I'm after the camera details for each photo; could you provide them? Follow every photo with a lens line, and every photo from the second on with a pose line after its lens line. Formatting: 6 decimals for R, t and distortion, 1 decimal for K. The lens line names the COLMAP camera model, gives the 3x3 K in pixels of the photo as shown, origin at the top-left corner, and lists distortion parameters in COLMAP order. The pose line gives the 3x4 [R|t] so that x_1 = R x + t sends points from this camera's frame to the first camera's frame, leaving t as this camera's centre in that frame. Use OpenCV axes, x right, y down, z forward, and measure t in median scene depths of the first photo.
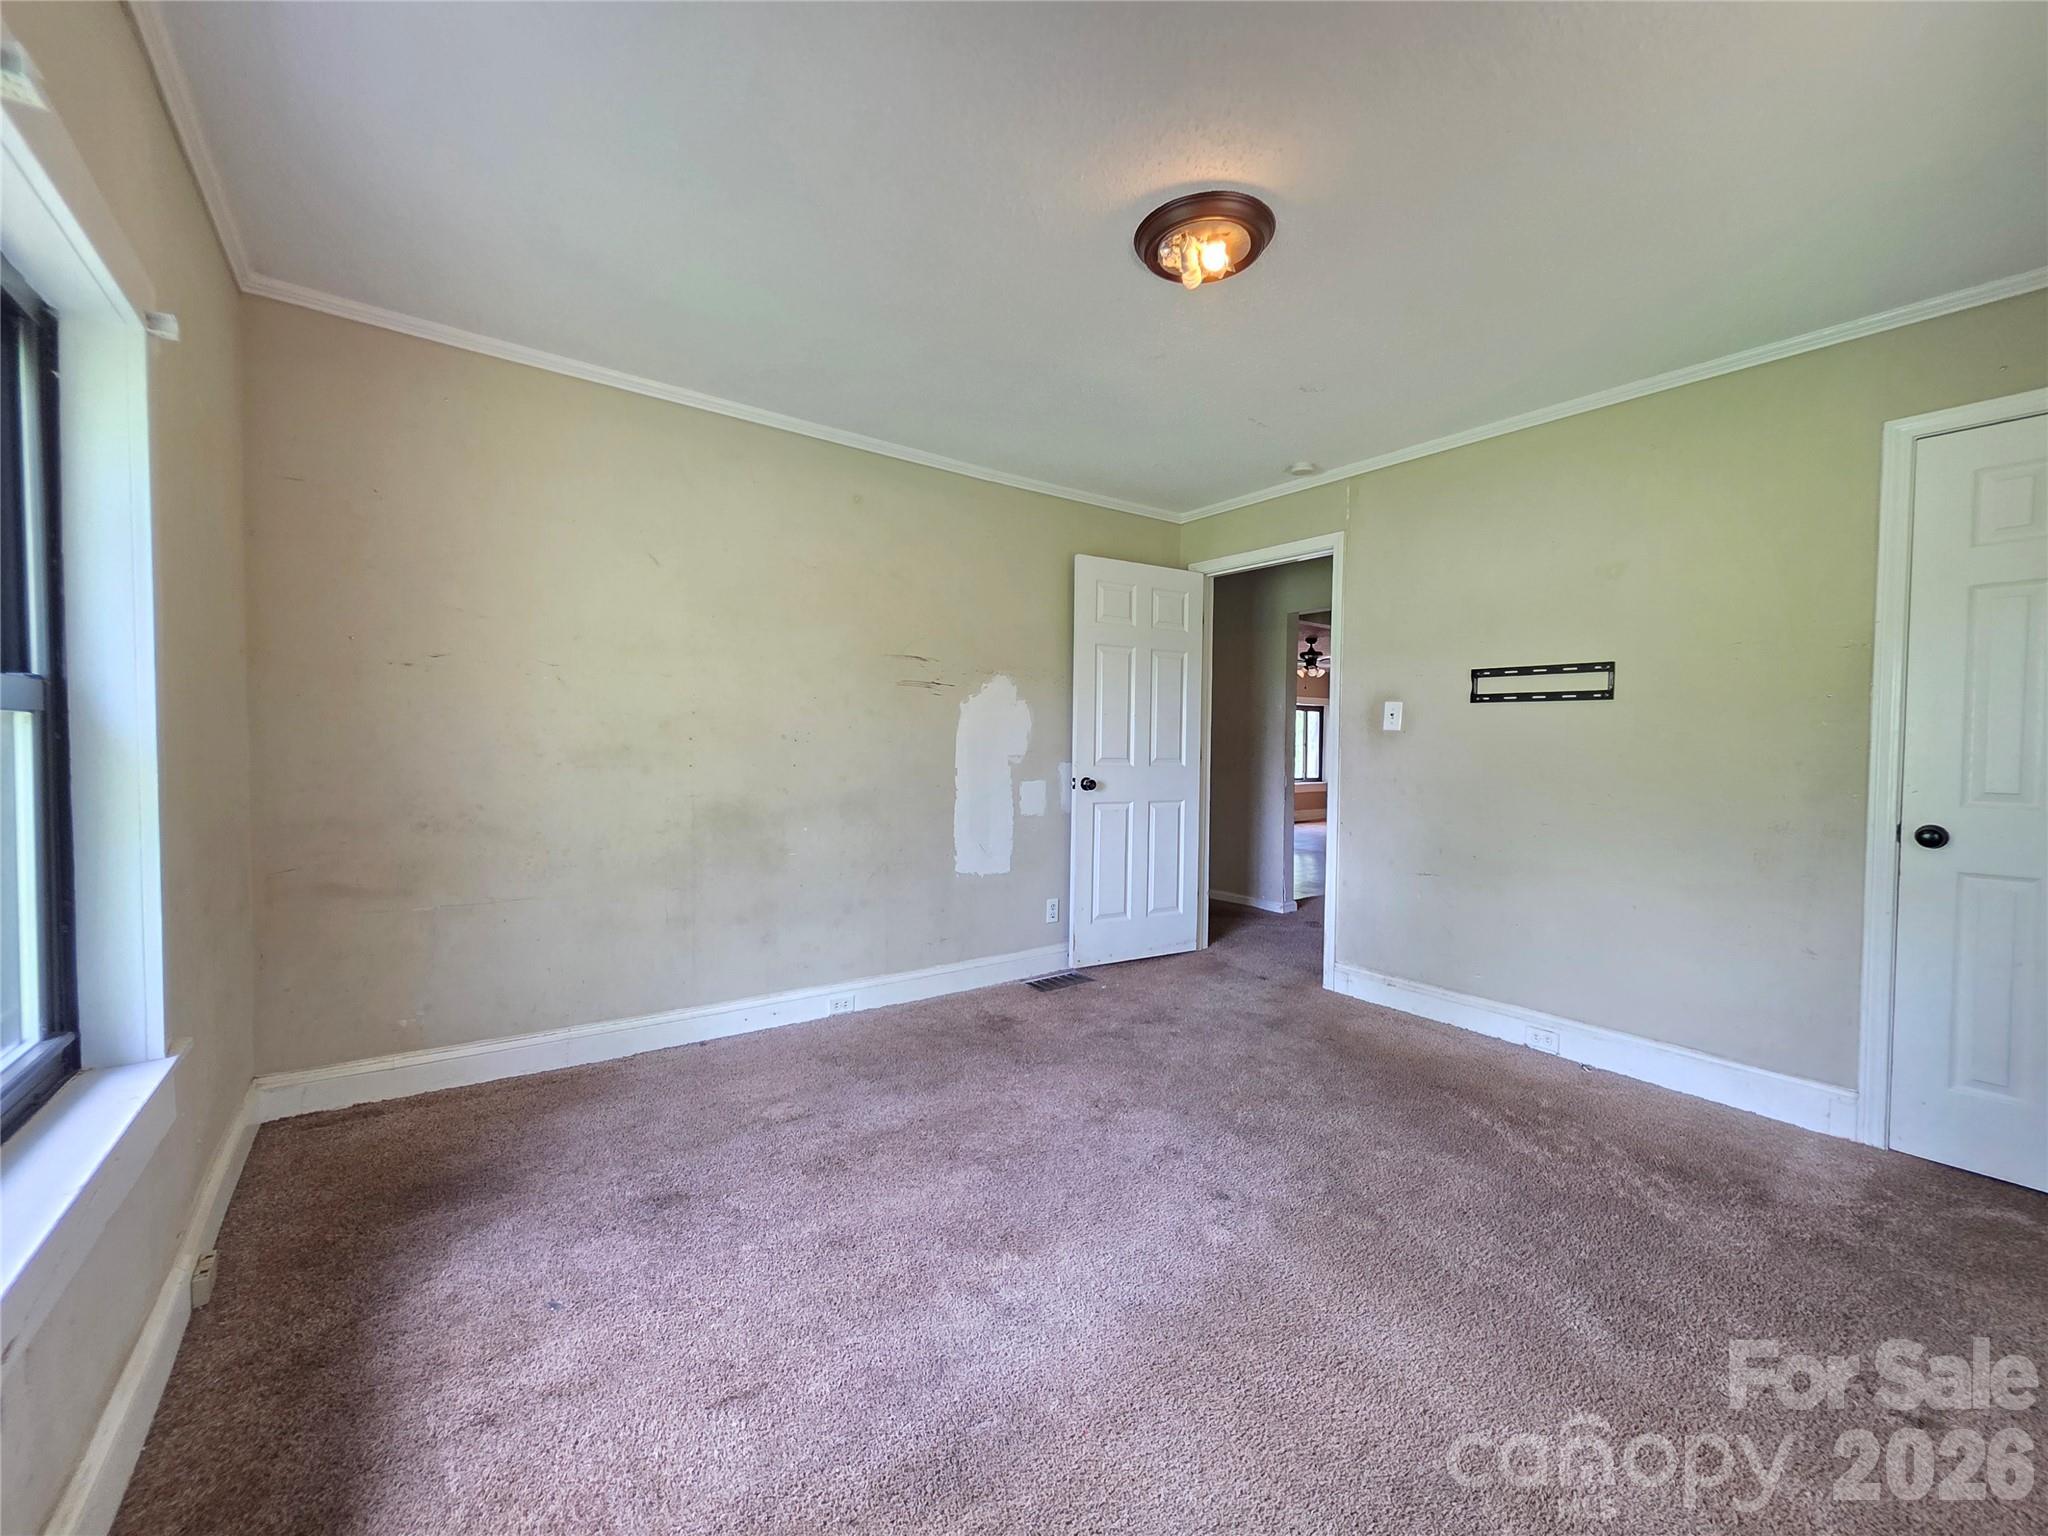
lens RADIAL K [[818.6, 0, 1025.7], [0, 818.6, 762.1], [0, 0, 1]] dist [-0.000135, 0.000098]
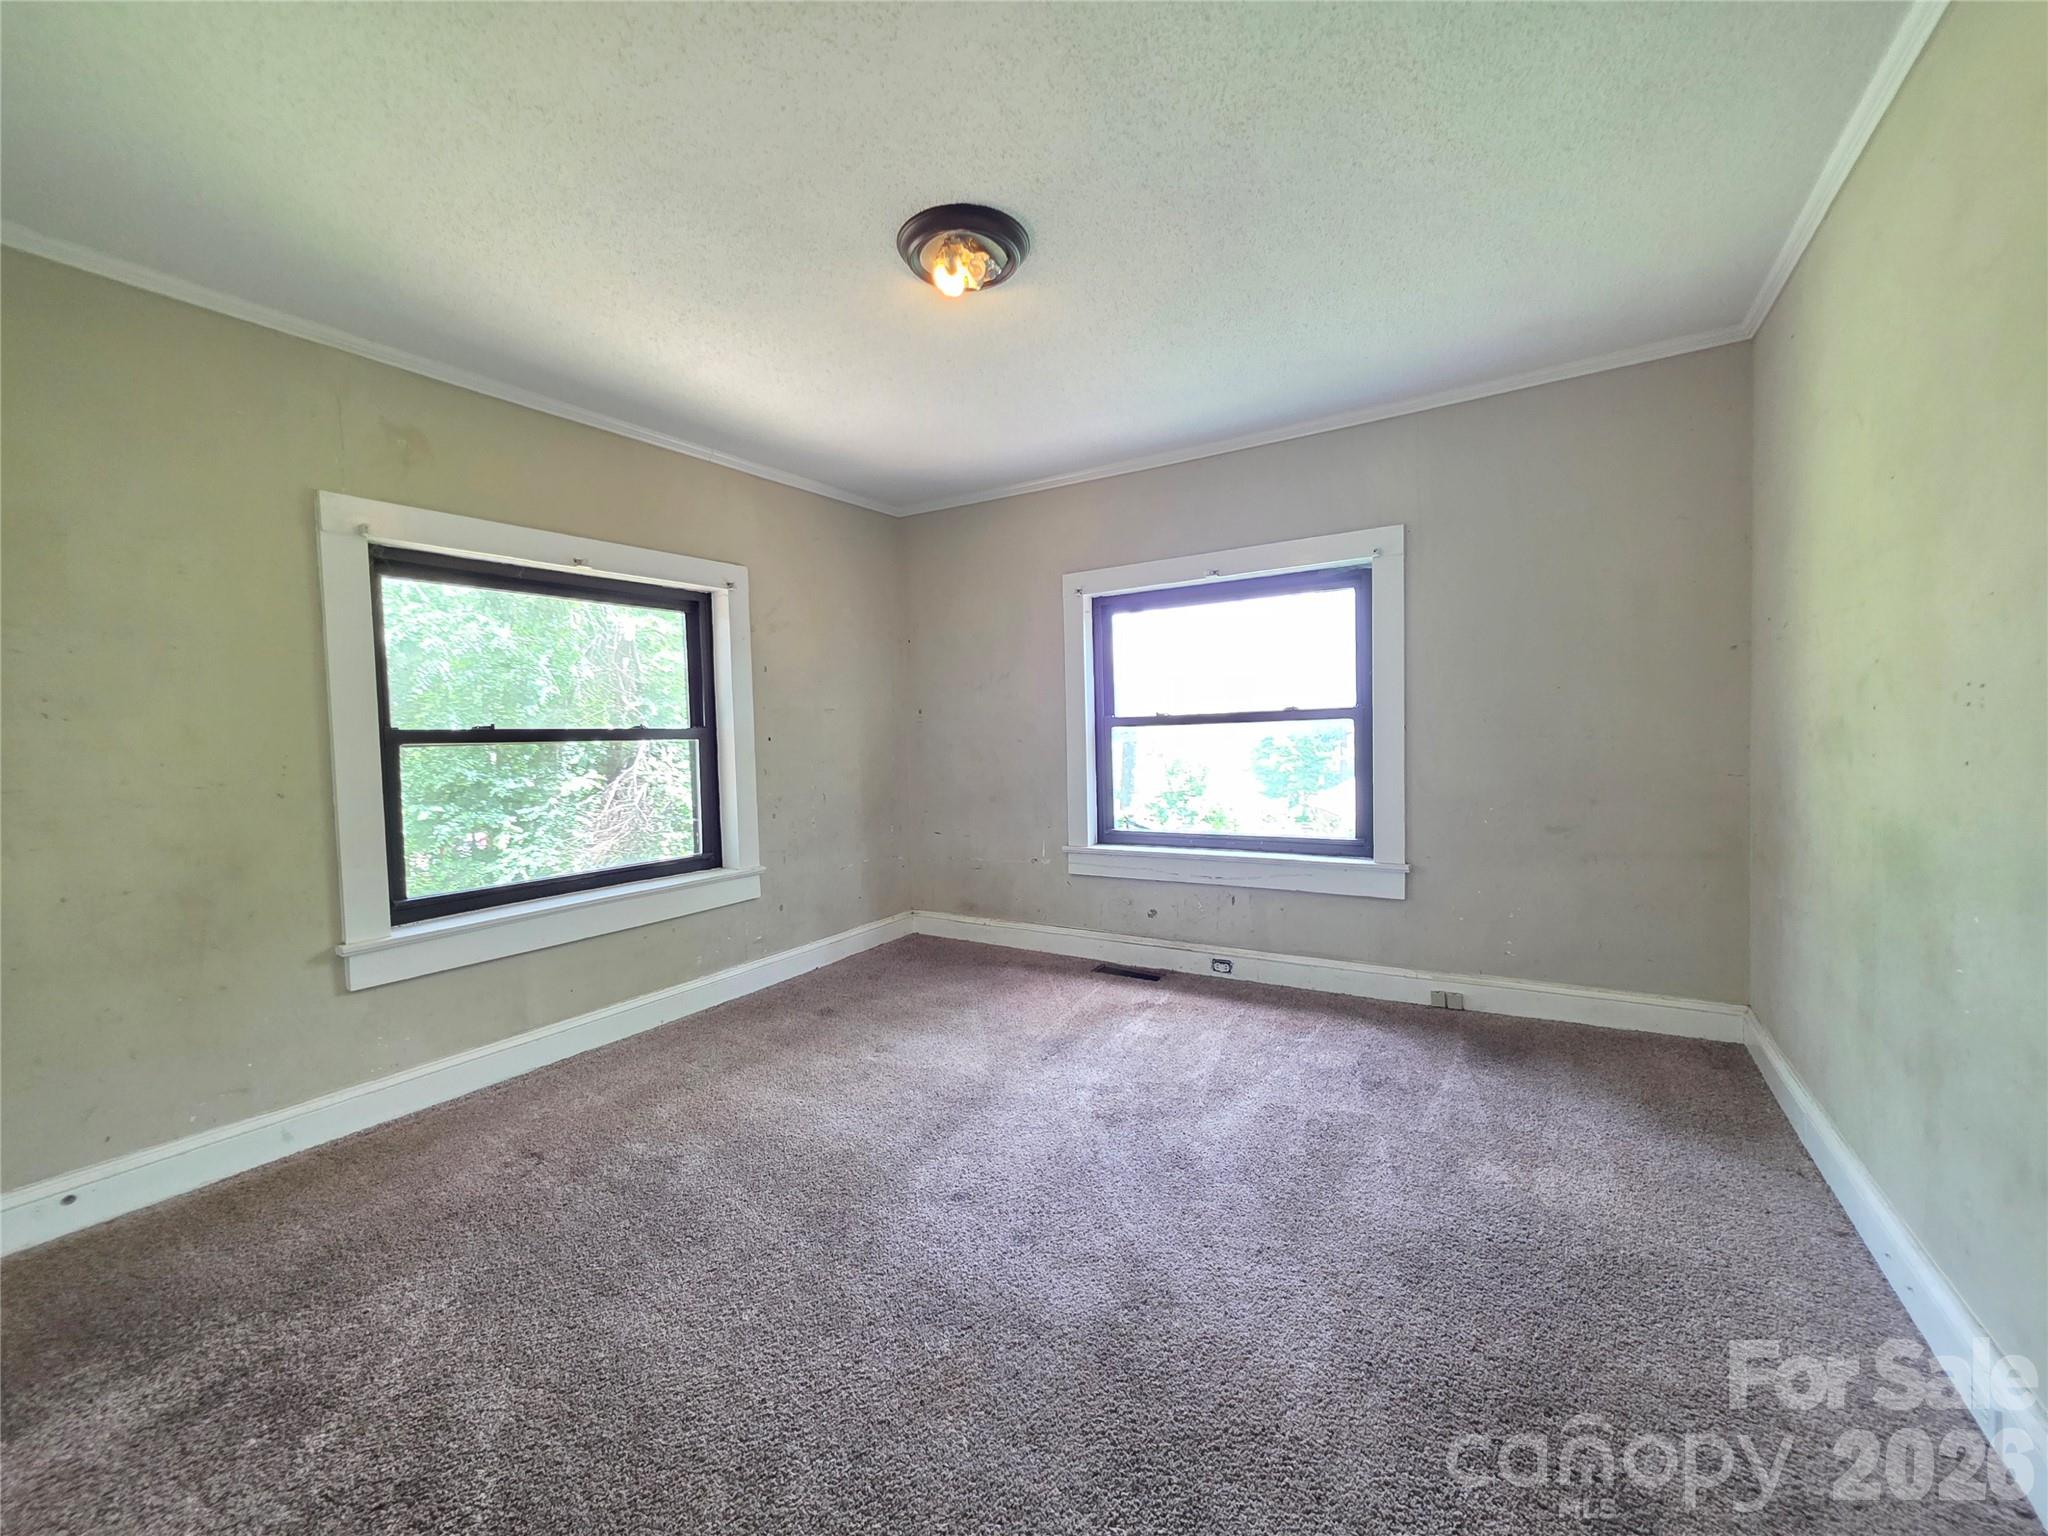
lens RADIAL K [[818.6, 0, 1025.7], [0, 818.6, 762.1], [0, 0, 1]] dist [-0.000135, 0.000098]
pose [[-0.930784, 0.026462, -0.364612, 0.515392], [0.010006, 0.998847, 0.046949, -0.034418], [0.365434, 0.040051, -0.929975, 1.945094]]
